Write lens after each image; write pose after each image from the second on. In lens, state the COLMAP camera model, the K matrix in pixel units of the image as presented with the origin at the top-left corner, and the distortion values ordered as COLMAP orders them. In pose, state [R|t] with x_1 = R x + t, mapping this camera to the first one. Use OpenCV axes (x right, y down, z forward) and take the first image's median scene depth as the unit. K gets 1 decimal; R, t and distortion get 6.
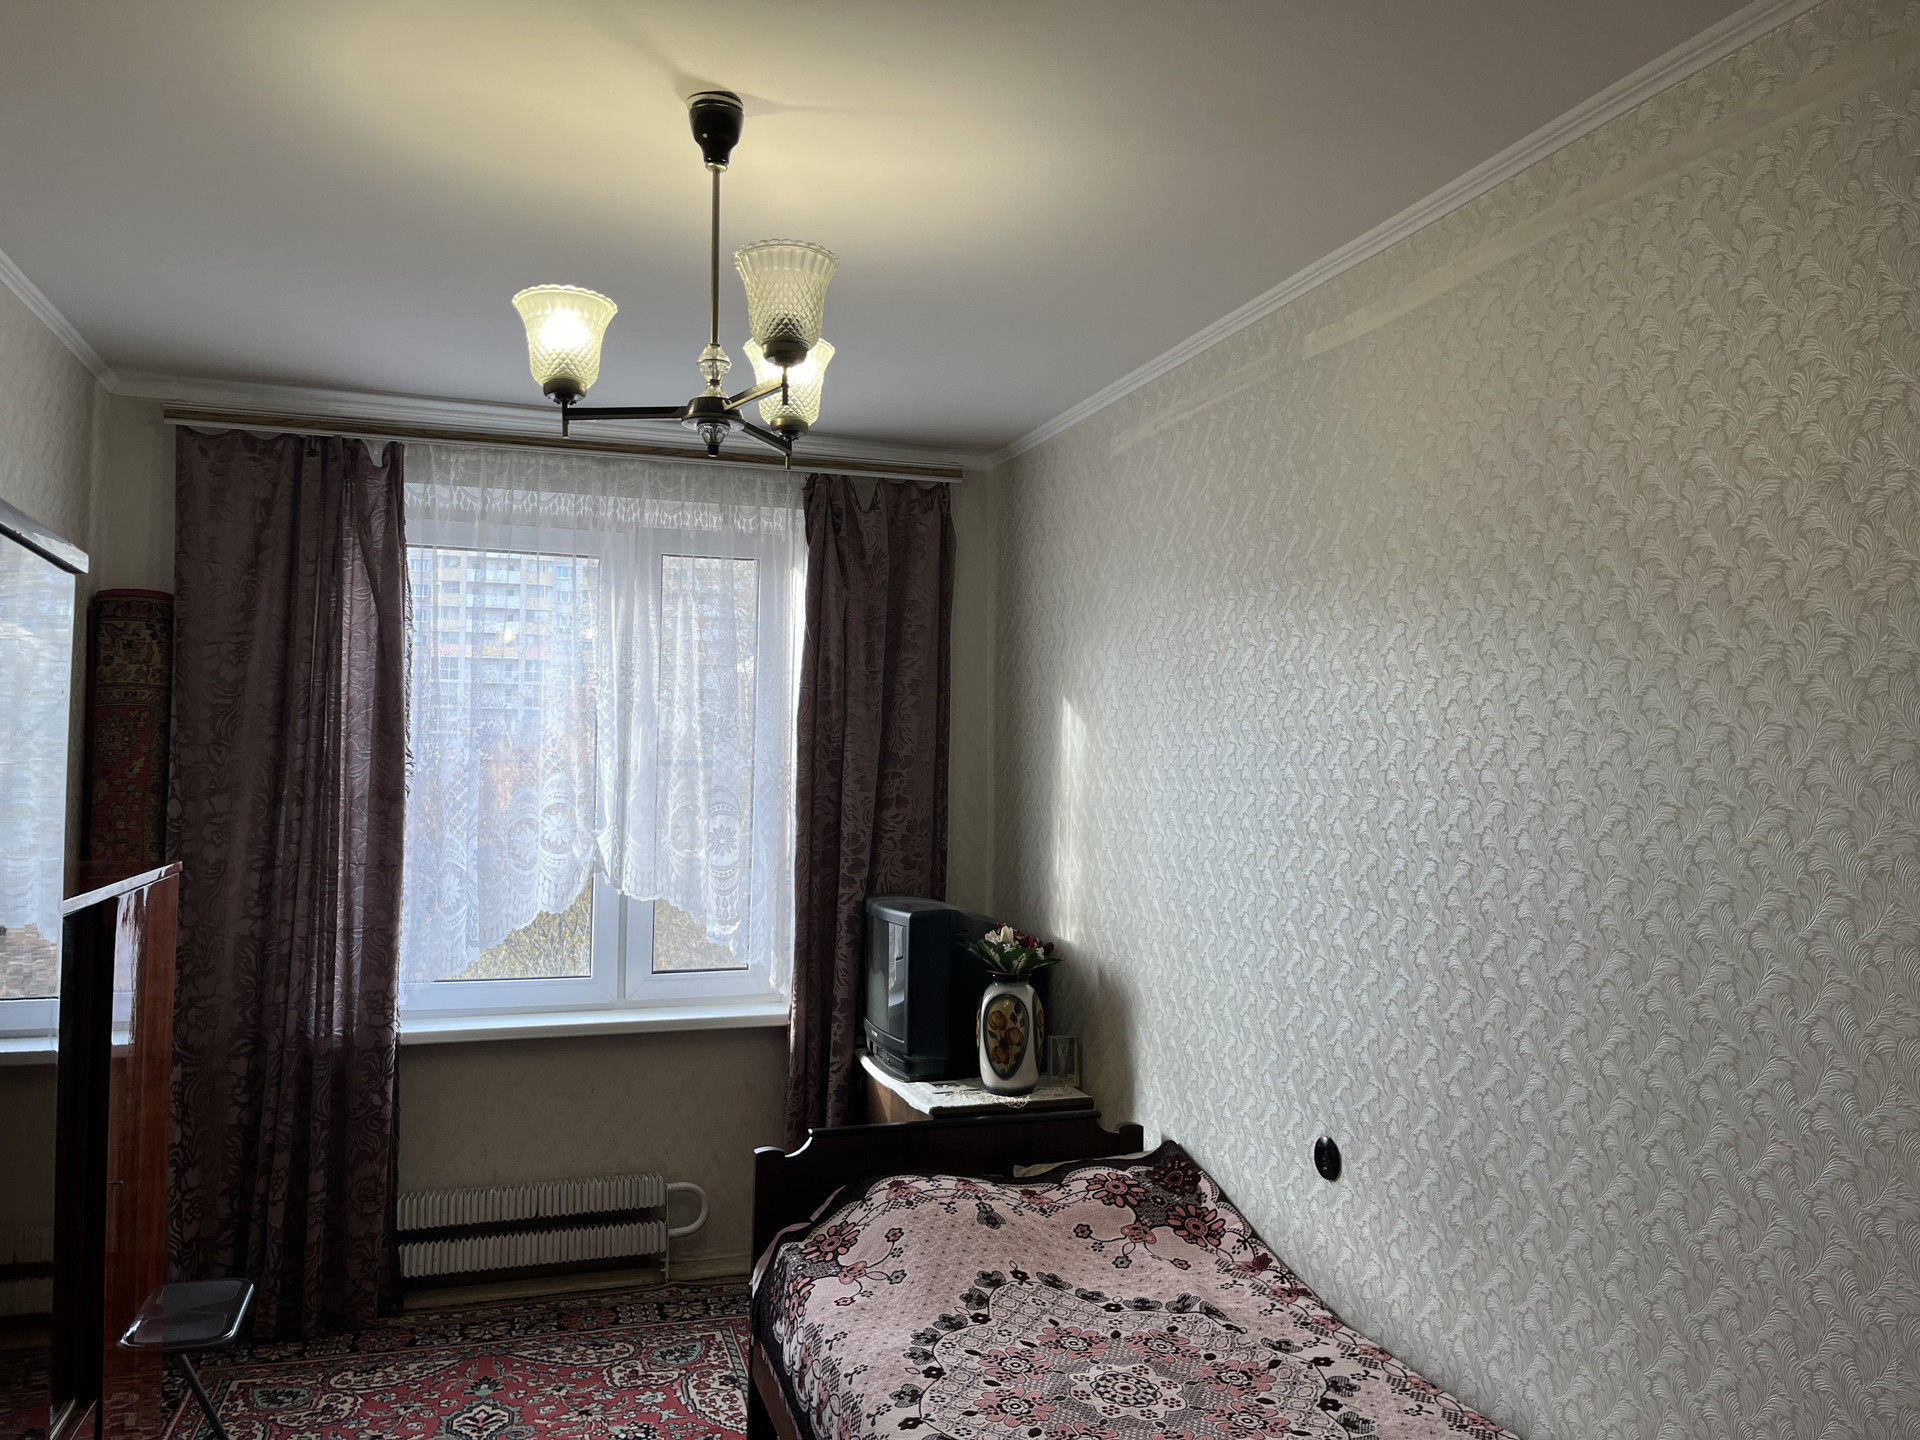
lens RADIAL K [[1471.7, 0, 956.3], [0, 1471.7, 695.9], [0, 0, 1]] dist [0.074782, -0.098289]
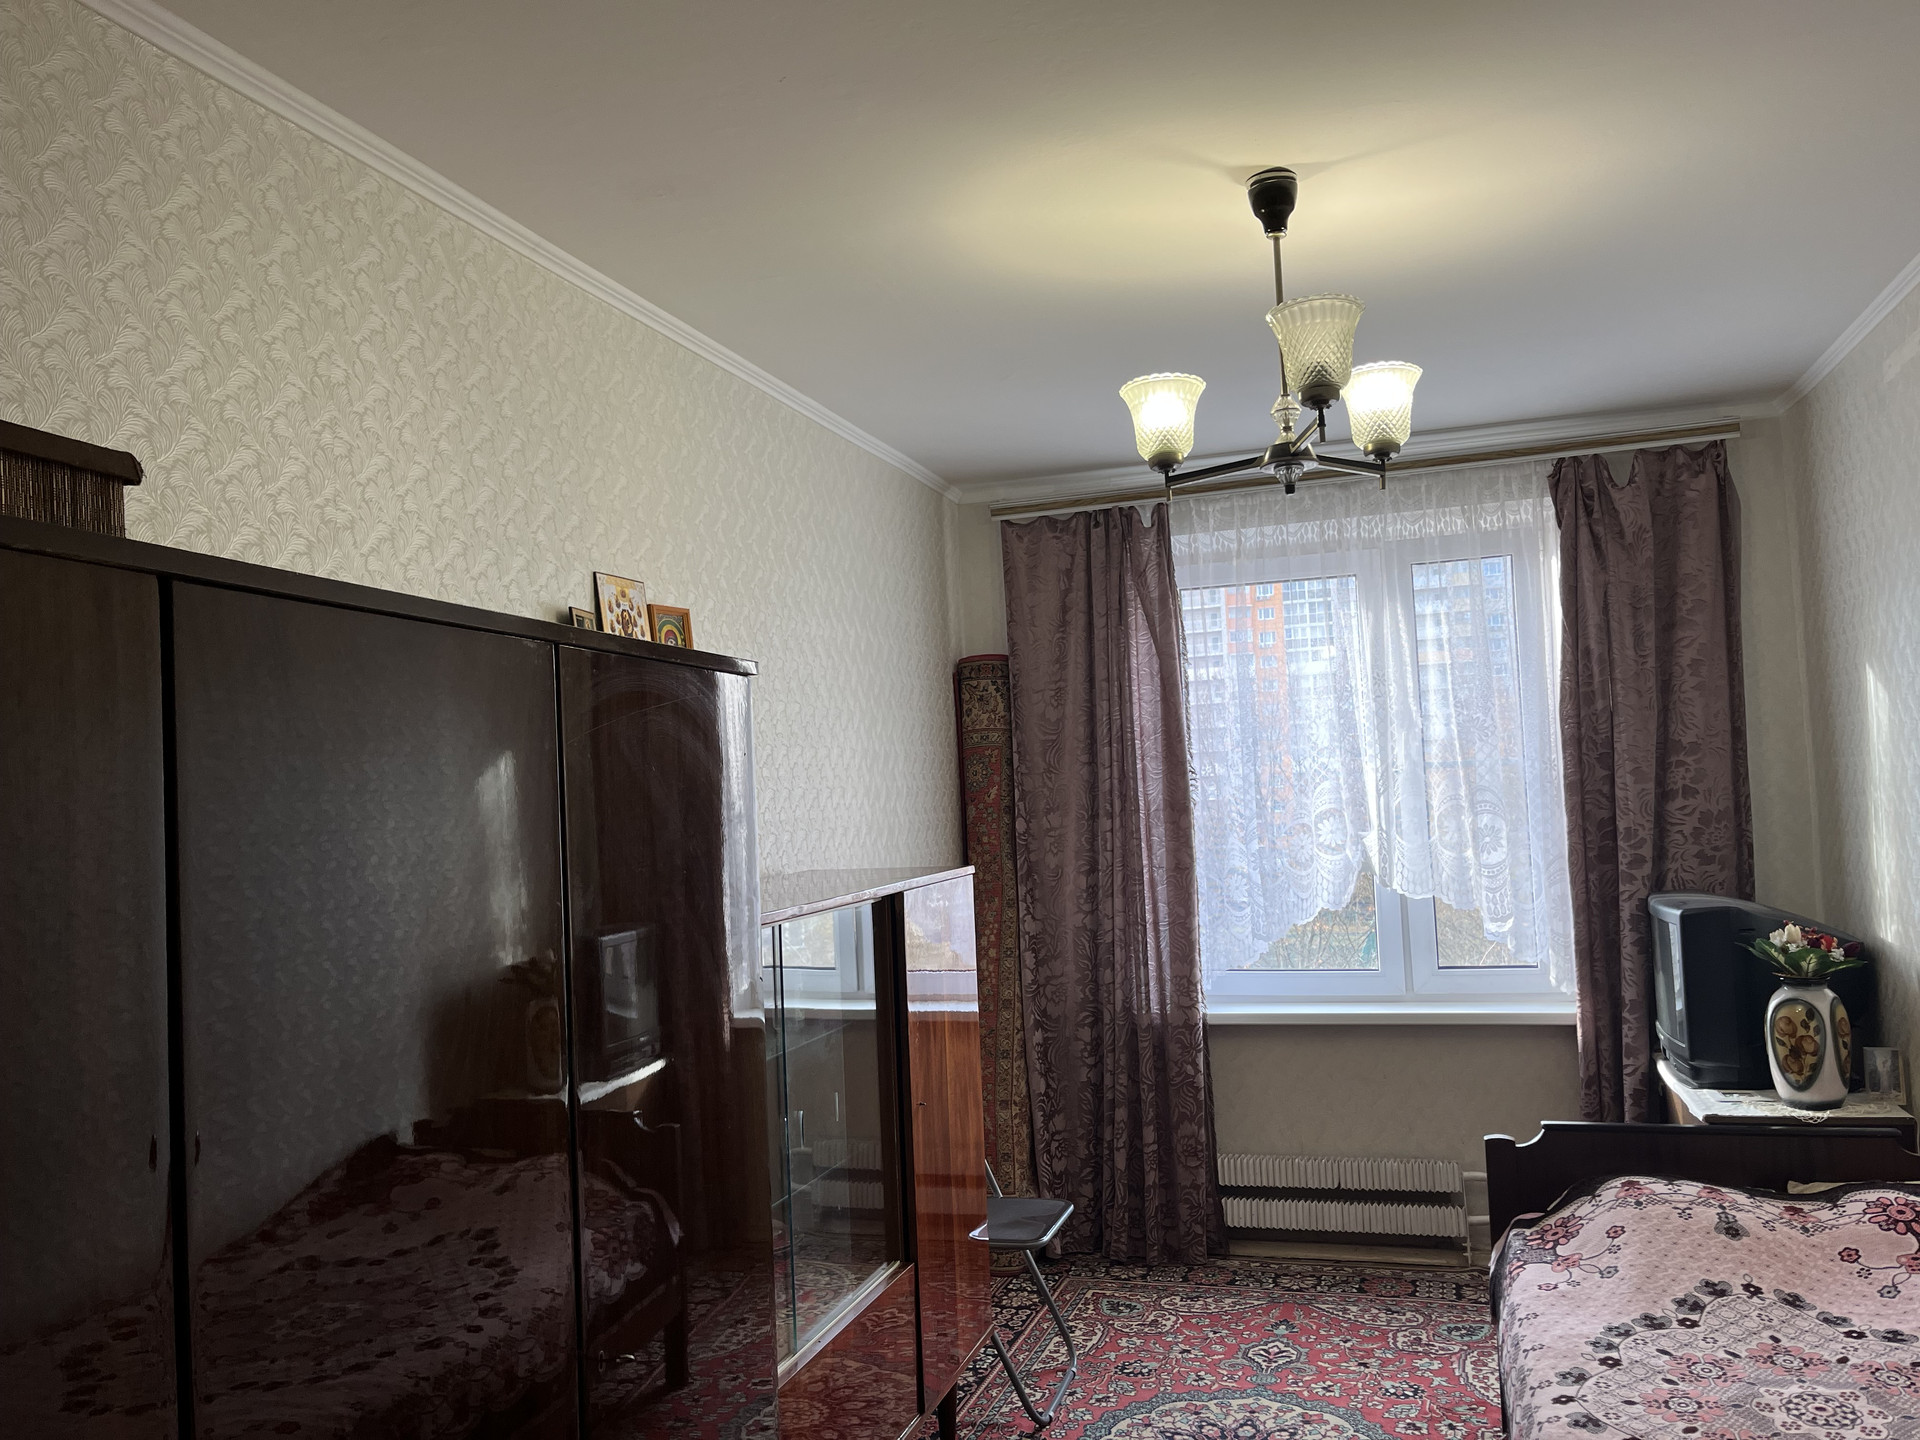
lens RADIAL K [[1468.7, 0, 960.0], [0, 1468.7, 720.0], [0, 0, 1]] dist [0.070464, -0.092672]
pose [[0.811202, -0.079139, -0.579386, 0.154327], [0.086575, 0.996135, -0.014850, 0.000965], [0.578322, -0.038114, 0.814918, -0.033293]]
